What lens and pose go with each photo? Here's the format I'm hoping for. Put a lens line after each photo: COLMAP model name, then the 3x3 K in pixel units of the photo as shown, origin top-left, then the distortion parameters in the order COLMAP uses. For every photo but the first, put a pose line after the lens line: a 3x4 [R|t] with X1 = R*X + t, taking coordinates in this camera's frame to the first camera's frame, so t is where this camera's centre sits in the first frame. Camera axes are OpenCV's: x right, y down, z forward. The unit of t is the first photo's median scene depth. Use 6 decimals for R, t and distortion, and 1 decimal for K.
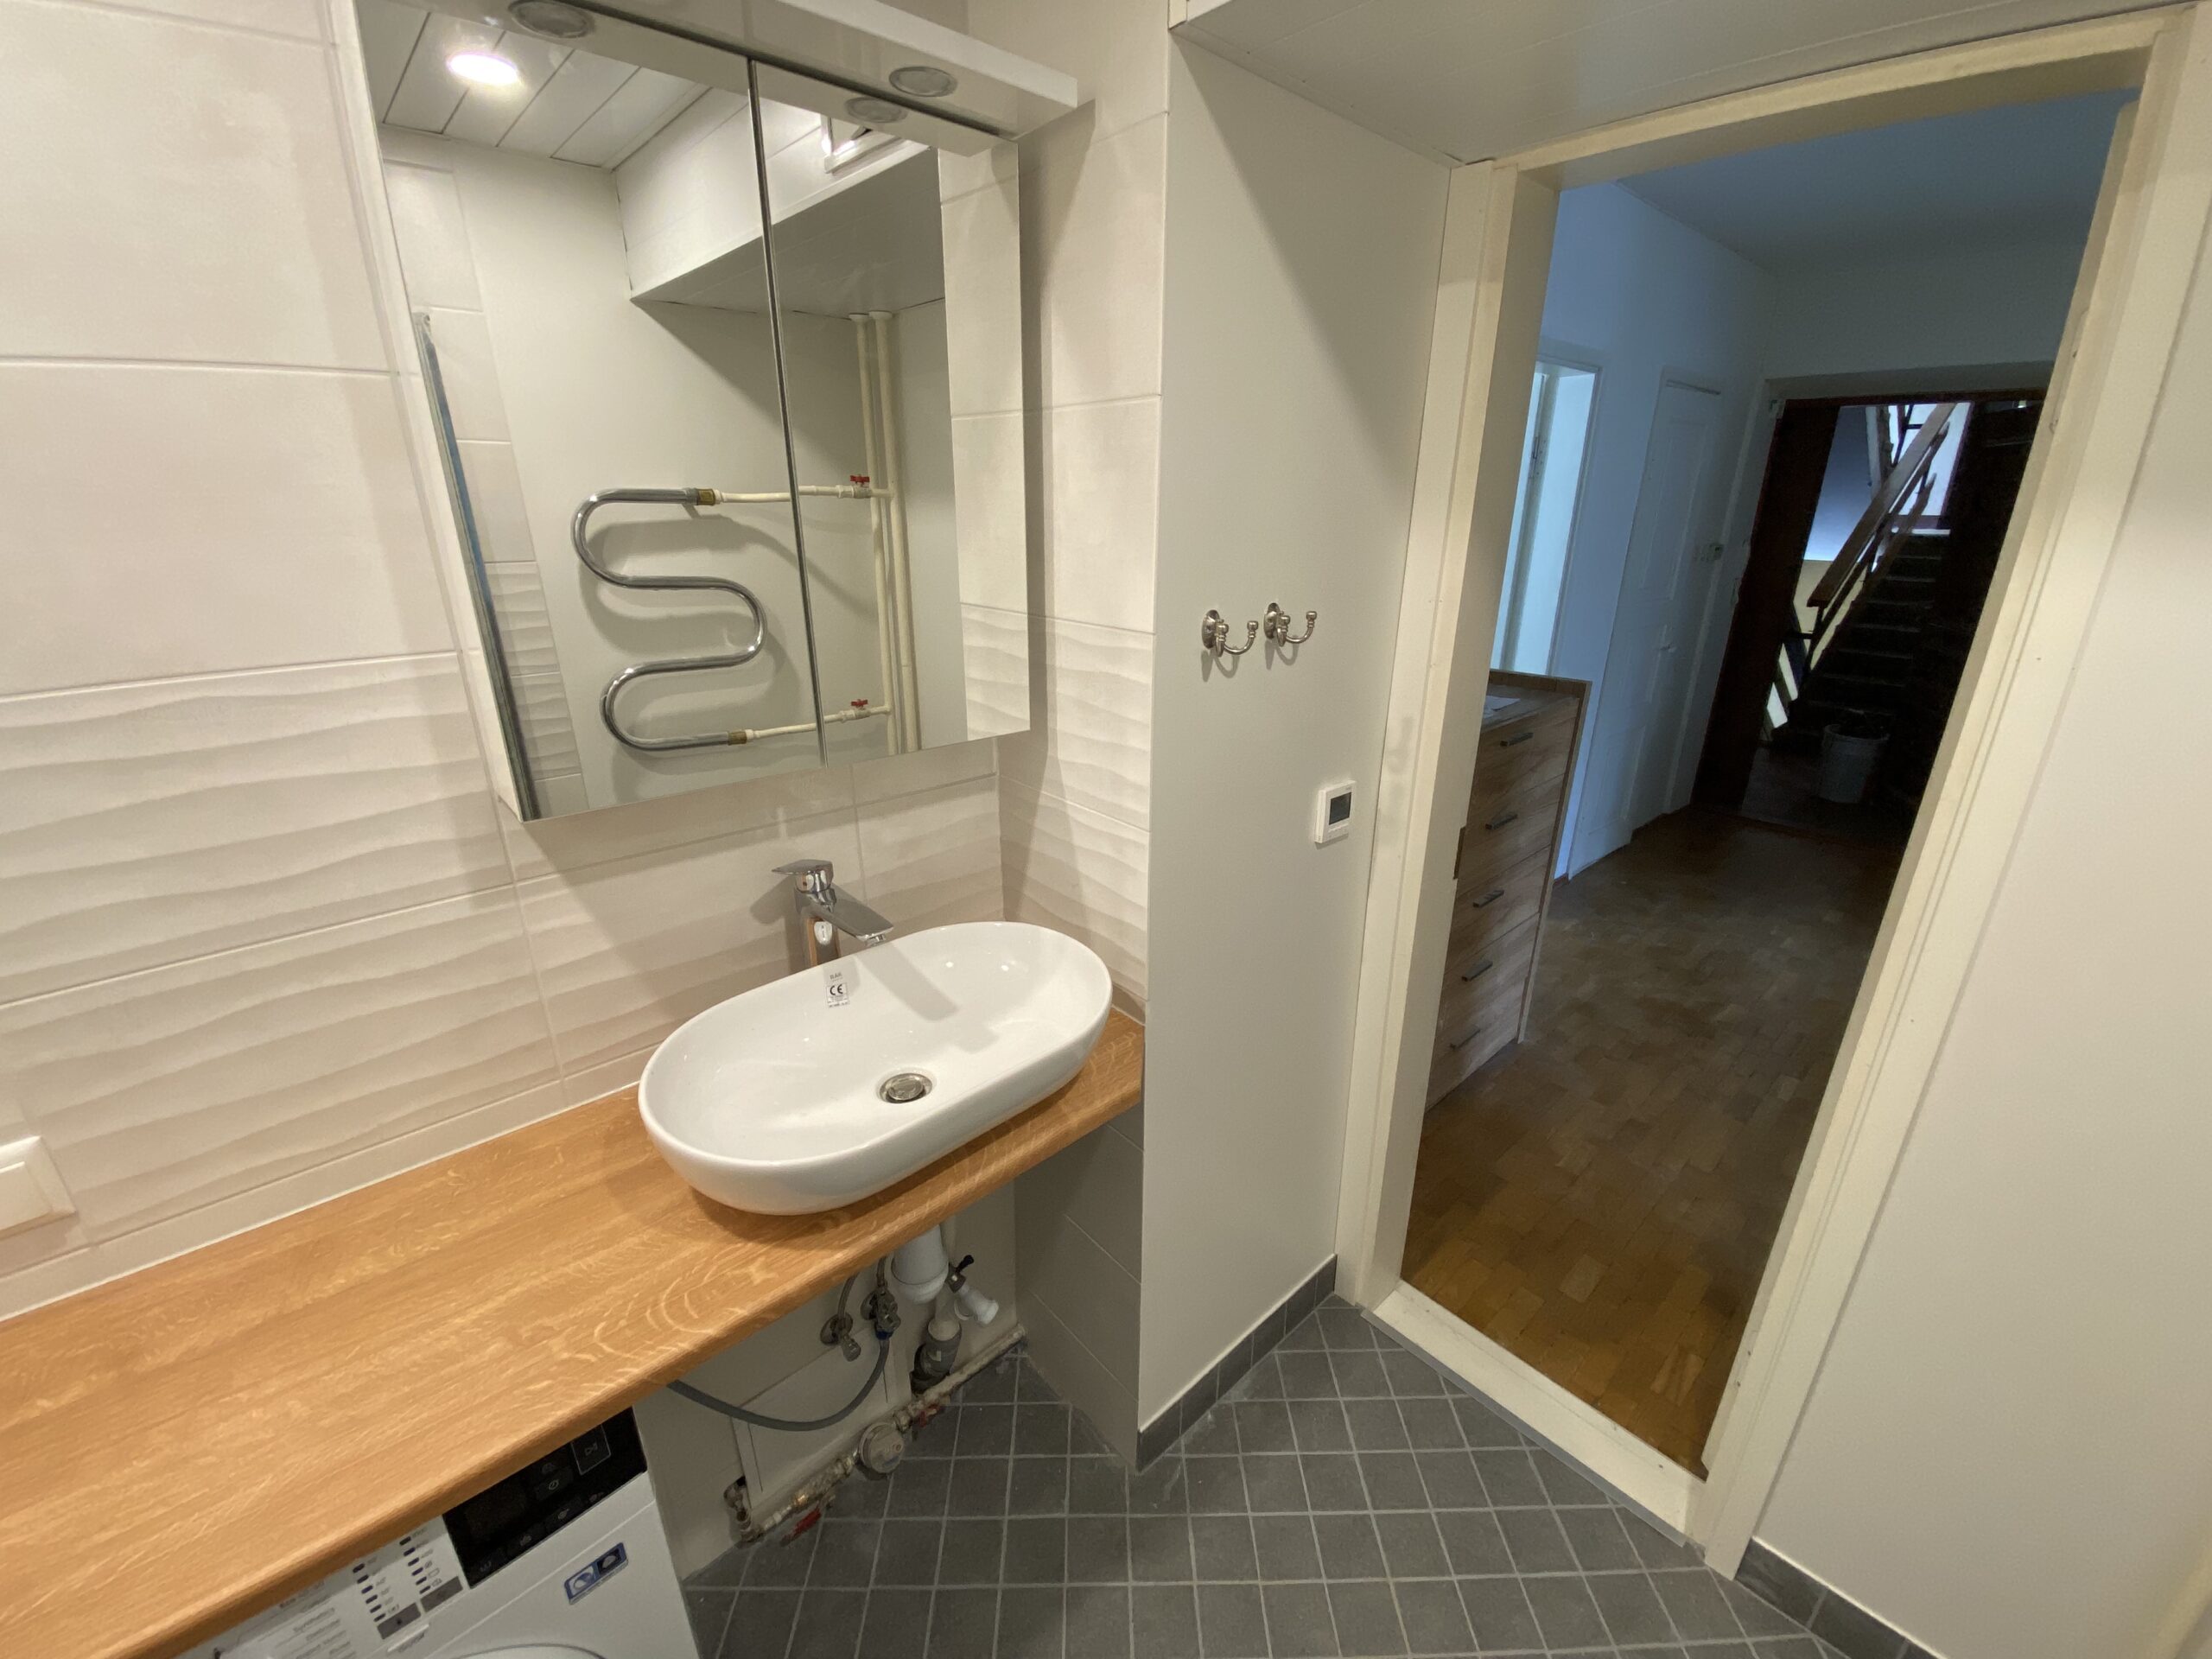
lens RADIAL K [[891.1, 0, 1106.0], [0, 891.1, 829.5], [0, 0, 1]] dist [0.000294, -0.007722]
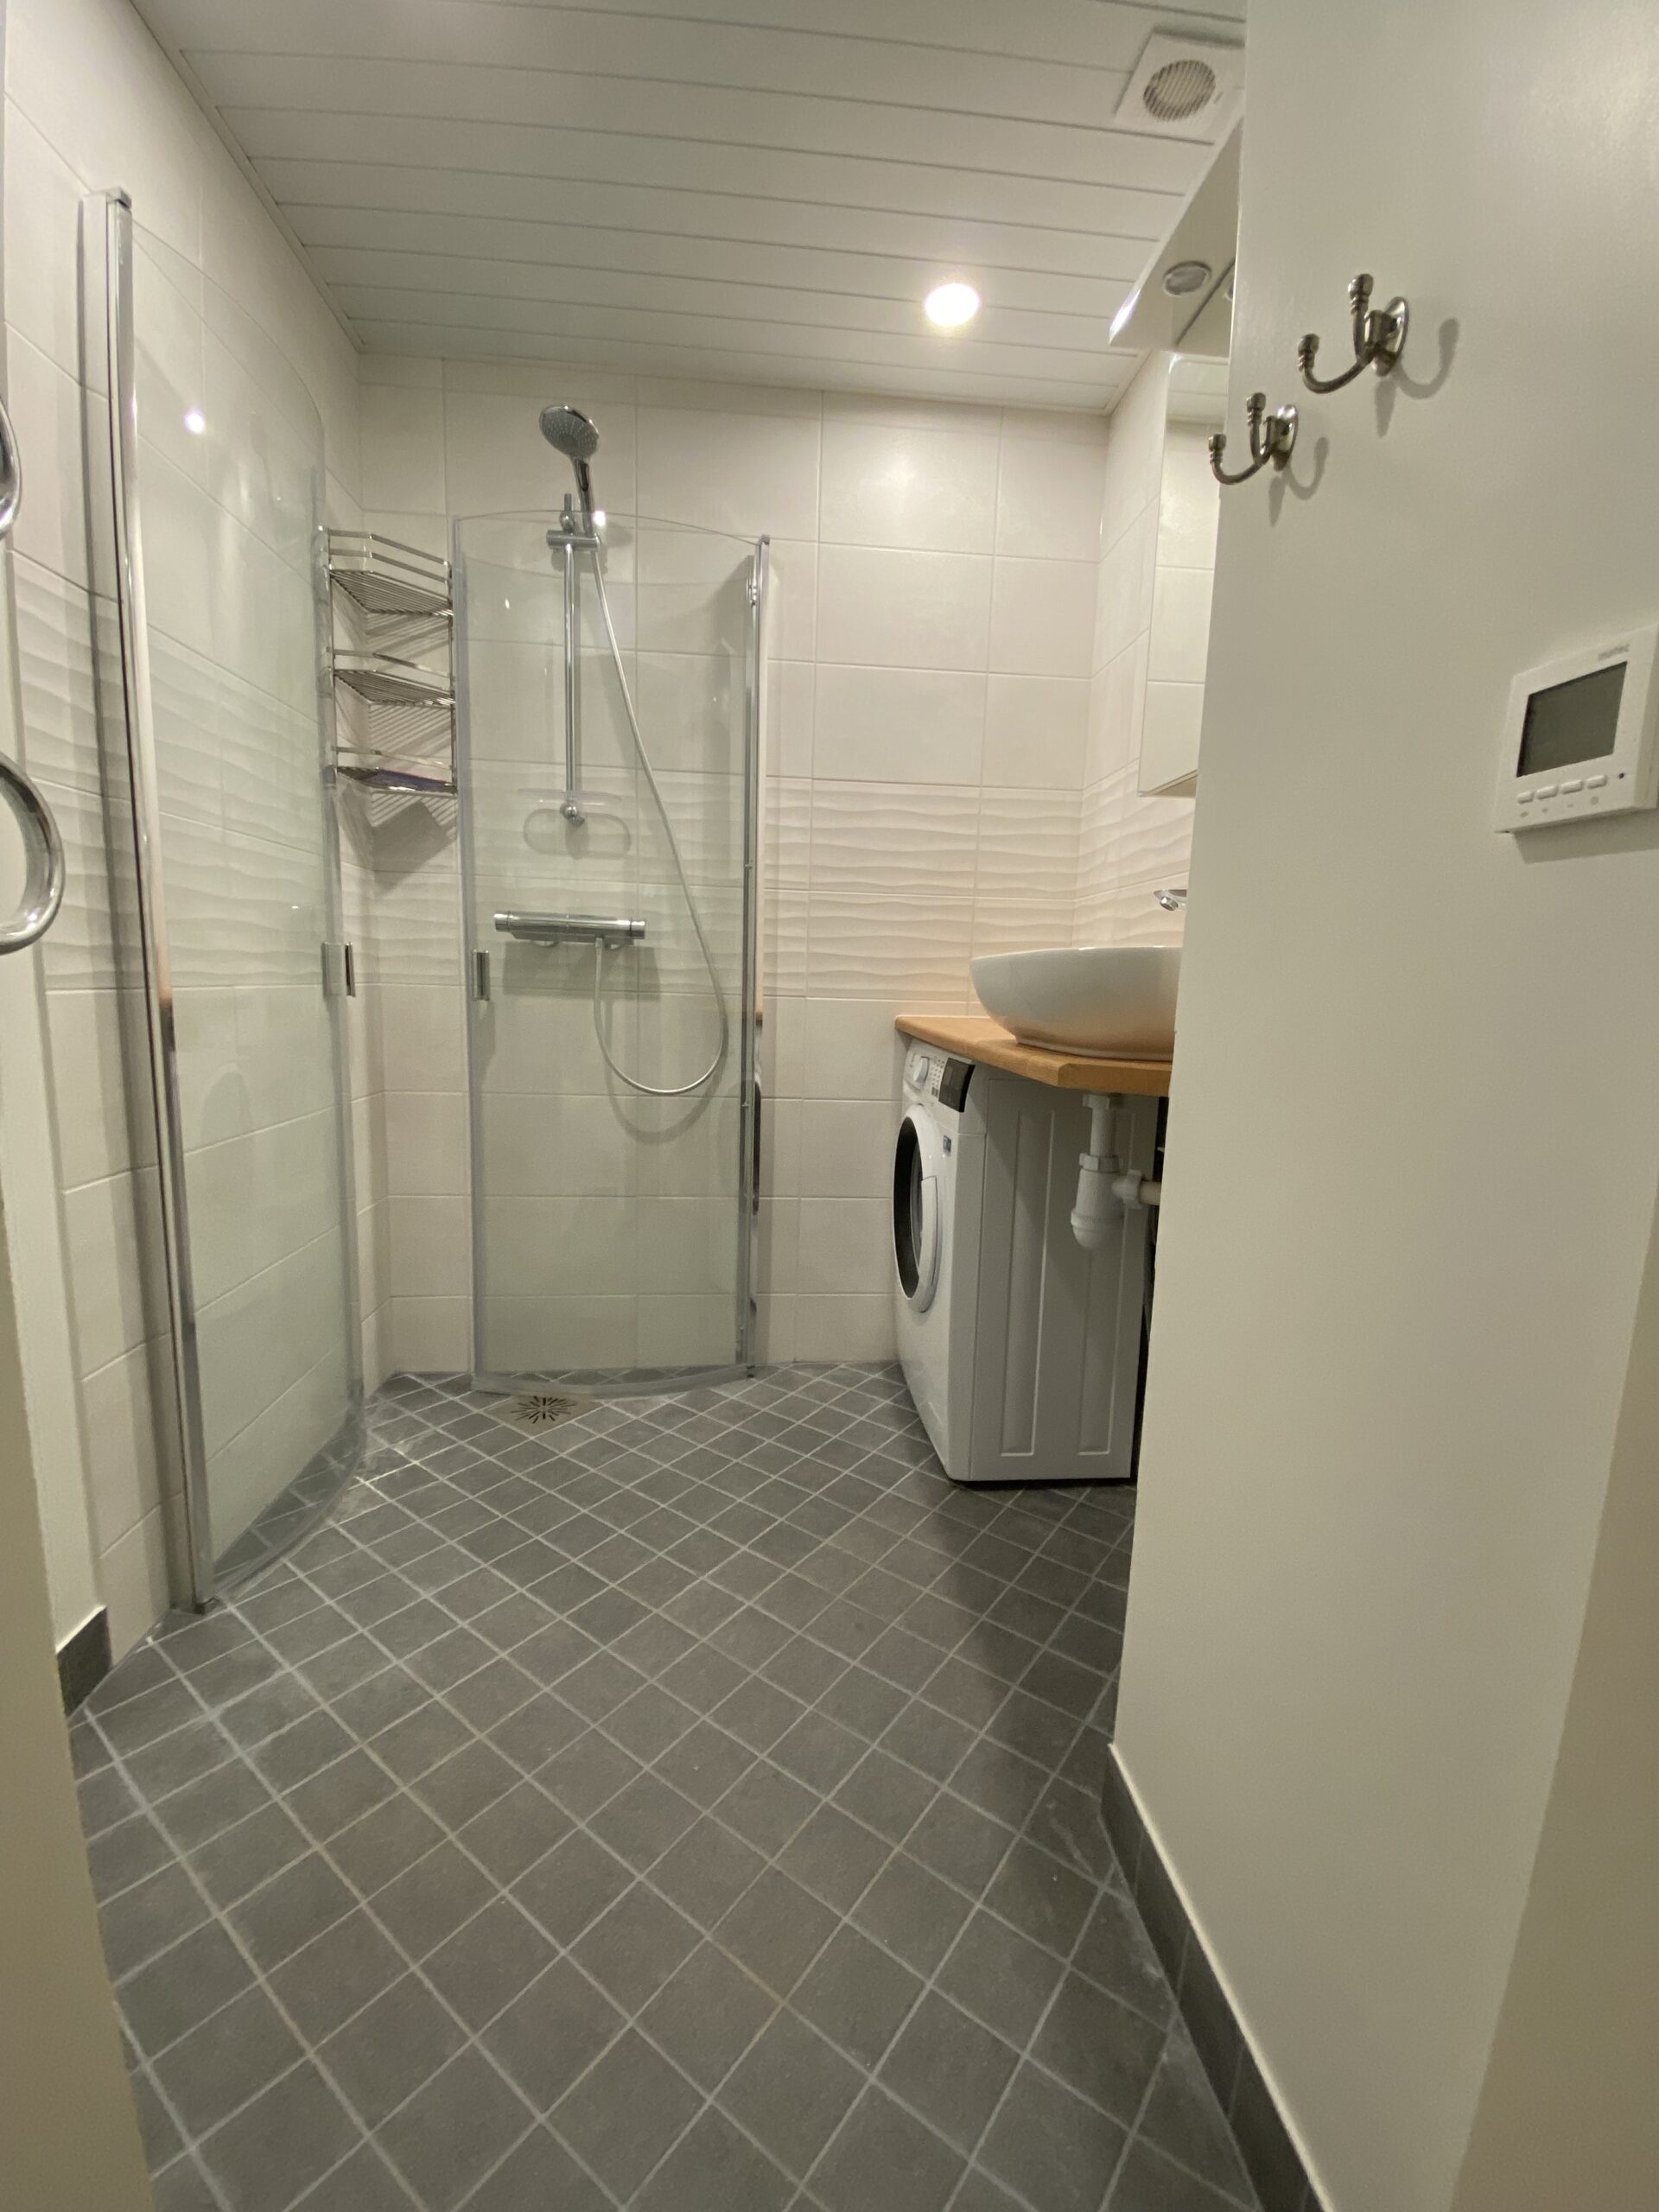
lens RADIAL K [[892.1, 0, 829.5], [0, 892.1, 1106.0], [0, 0, 1]] dist [0.020963, -0.023993]
pose [[-0.604908, 0.096253, -0.790457, 0.928087], [-0.299293, 0.892401, 0.337705, 0.094998], [0.737910, 0.440858, -0.511012, 1.355824]]
